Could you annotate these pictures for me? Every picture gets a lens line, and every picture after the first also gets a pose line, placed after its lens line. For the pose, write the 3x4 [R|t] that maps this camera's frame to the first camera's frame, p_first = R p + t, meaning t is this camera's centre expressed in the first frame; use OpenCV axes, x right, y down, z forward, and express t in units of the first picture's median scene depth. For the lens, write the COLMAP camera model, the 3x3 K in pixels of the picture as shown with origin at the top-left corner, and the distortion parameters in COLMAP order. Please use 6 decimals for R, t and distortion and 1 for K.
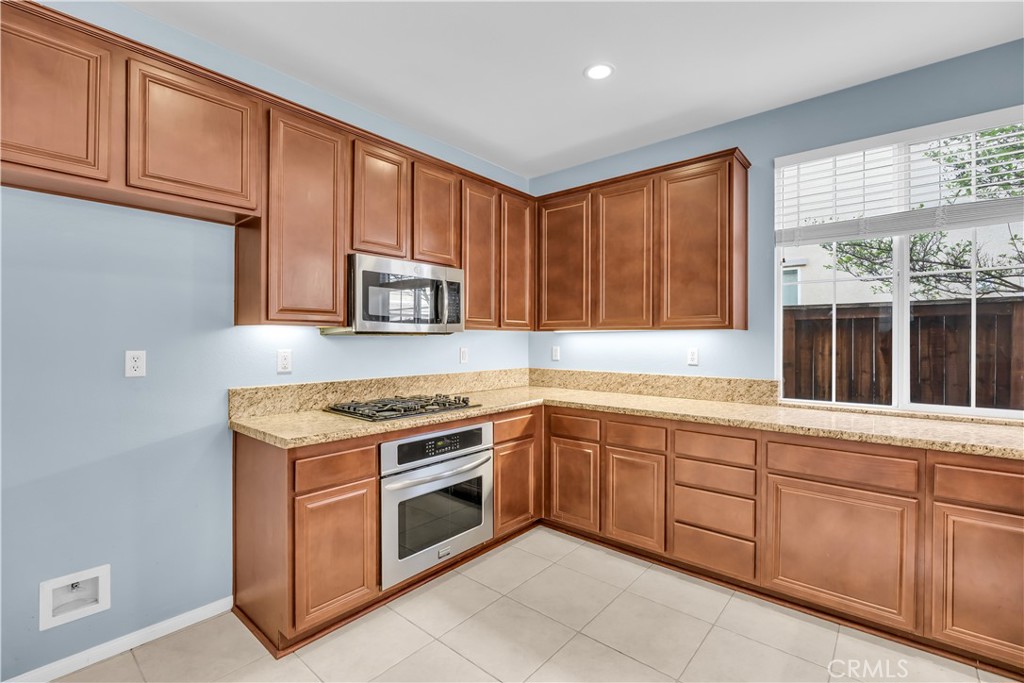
lens RADIAL K [[453.8, 0, 515.7], [0, 453.8, 342.1], [0, 0, 1]] dist [-0.008288, 0.000193]
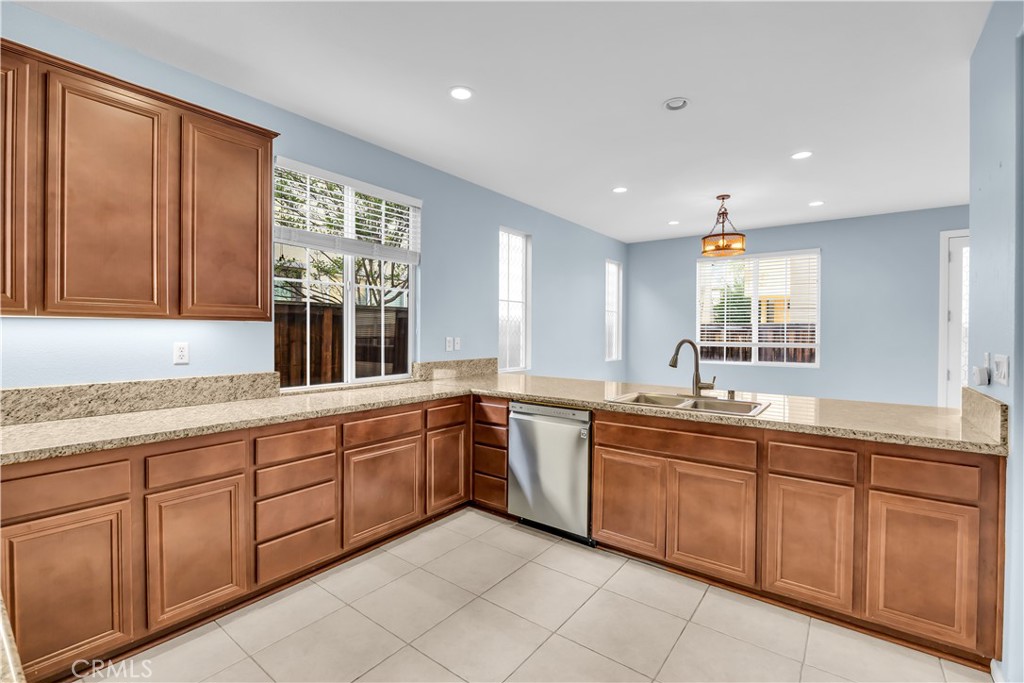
lens RADIAL K [[453.8, 0, 511.3], [0, 453.8, 339.9], [0, 0, 1]] dist [-0.008288, 0.000193]
pose [[-0.047727, -0.016177, 0.998729, -0.474754], [0.001803, 0.999866, 0.016281, -0.003828], [-0.998859, 0.002578, -0.047691, 0.515908]]
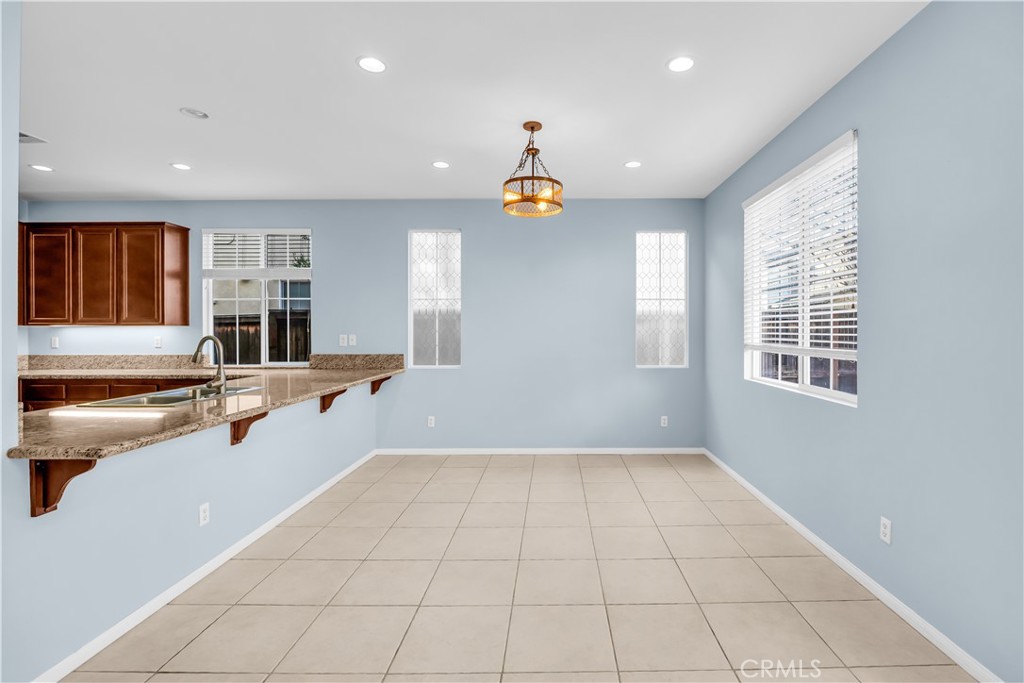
lens RADIAL K [[453.8, 0, 542.8], [0, 453.8, 332.7], [0, 0, 1]] dist [-0.008288, 0.000193]
pose [[0.768288, -0.004594, 0.640088, 0.464231], [0.006588, 0.999978, -0.000731, 0.009937], [-0.640071, 0.004779, 0.768301, -1.200591]]
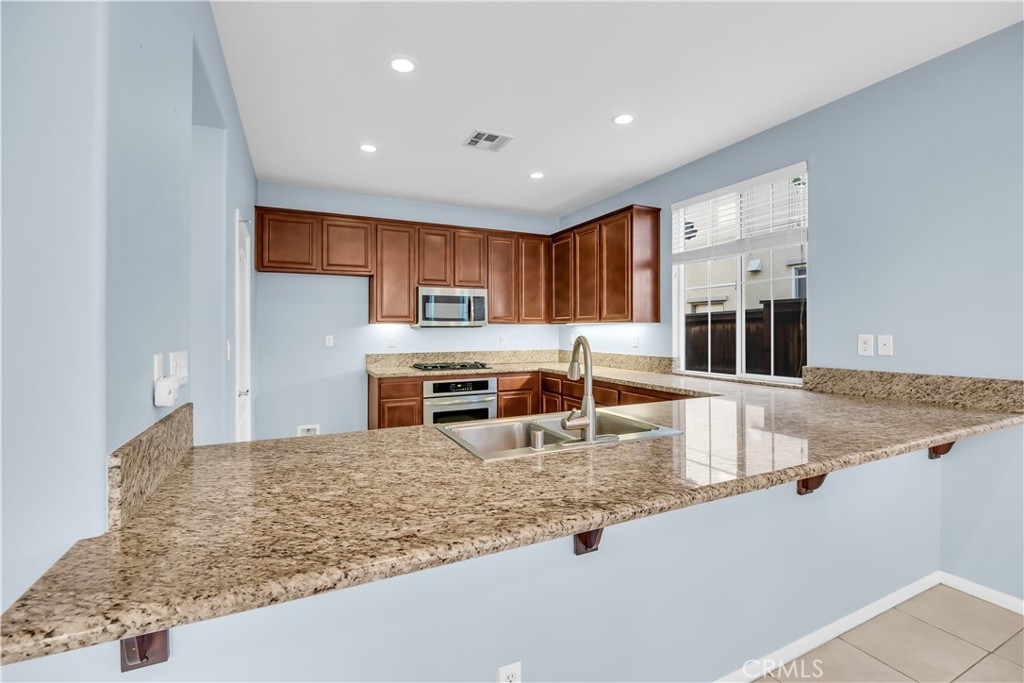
lens RADIAL K [[453.8, 0, 512.9], [0, 453.8, 332.2], [0, 0, 1]] dist [-0.008288, 0.000193]
pose [[0.912256, -0.002430, -0.409613, 0.703178], [0.002255, 0.999997, -0.000912, 0.004583], [0.409614, -0.000091, 0.912259, -0.538408]]
